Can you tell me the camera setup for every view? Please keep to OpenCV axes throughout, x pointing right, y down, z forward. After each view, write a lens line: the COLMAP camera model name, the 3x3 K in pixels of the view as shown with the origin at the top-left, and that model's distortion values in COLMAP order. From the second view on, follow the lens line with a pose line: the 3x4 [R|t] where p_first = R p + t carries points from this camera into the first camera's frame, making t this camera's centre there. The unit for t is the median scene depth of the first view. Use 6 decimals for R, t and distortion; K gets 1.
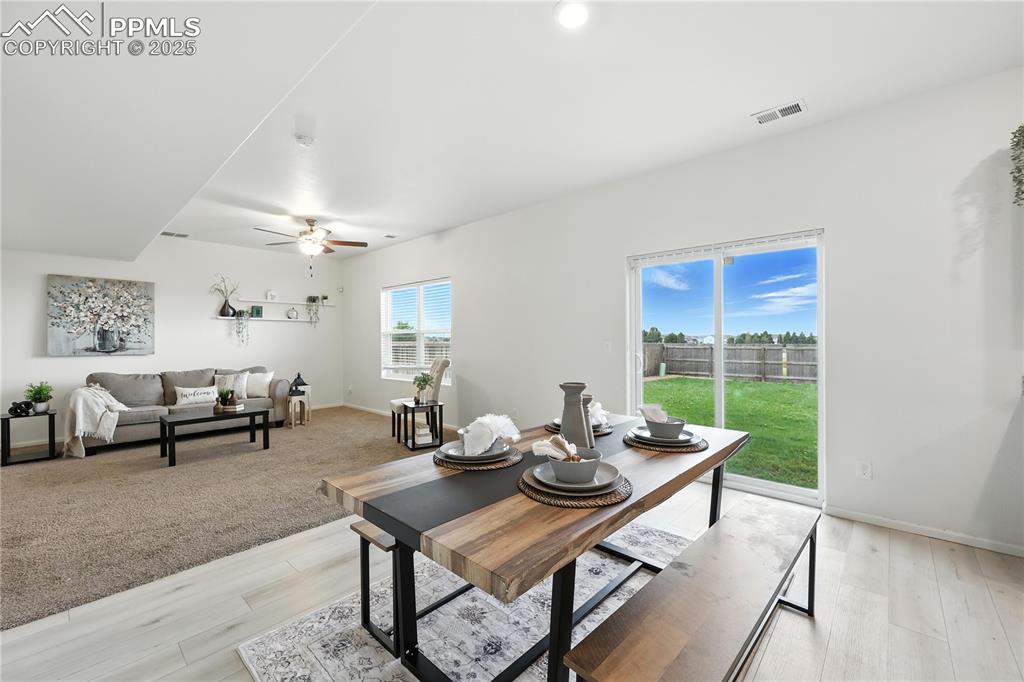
lens RADIAL K [[414.5, 0, 507.7], [0, 414.5, 342.0], [0, 0, 1]] dist [0.002645, -0.001111]
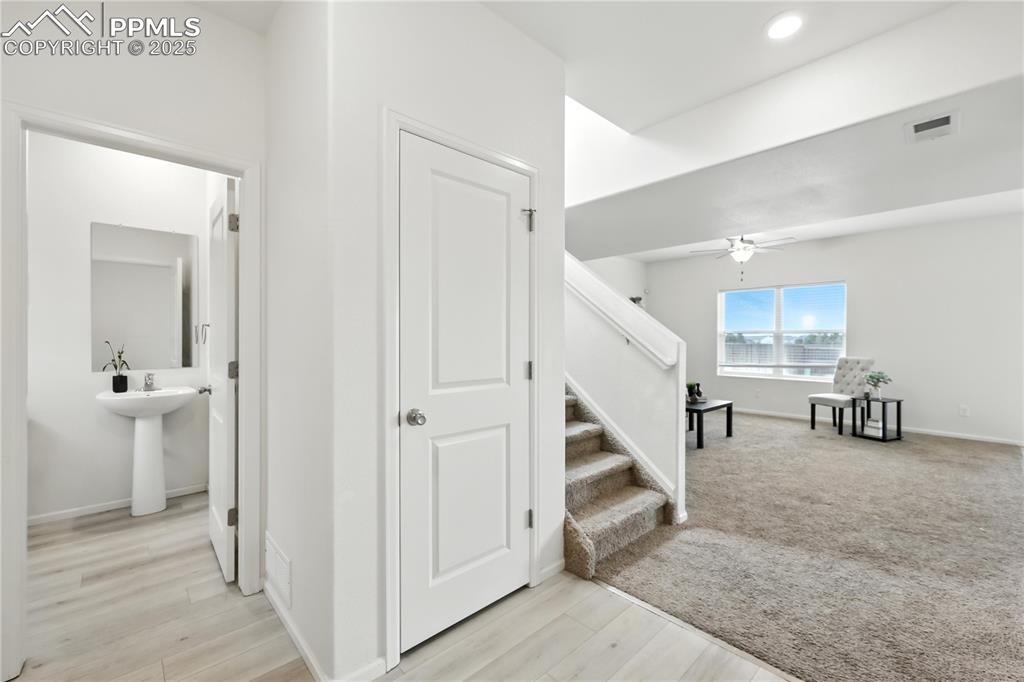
lens RADIAL K [[414.5, 0, 517.6], [0, 414.5, 344.4], [0, 0, 1]] dist [0.002645, -0.001111]
pose [[0.996232, 0.011797, -0.085921, -0.933575], [-0.011019, 0.999894, 0.009528, 0.005308], [0.086025, -0.008545, 0.996256, -0.143126]]
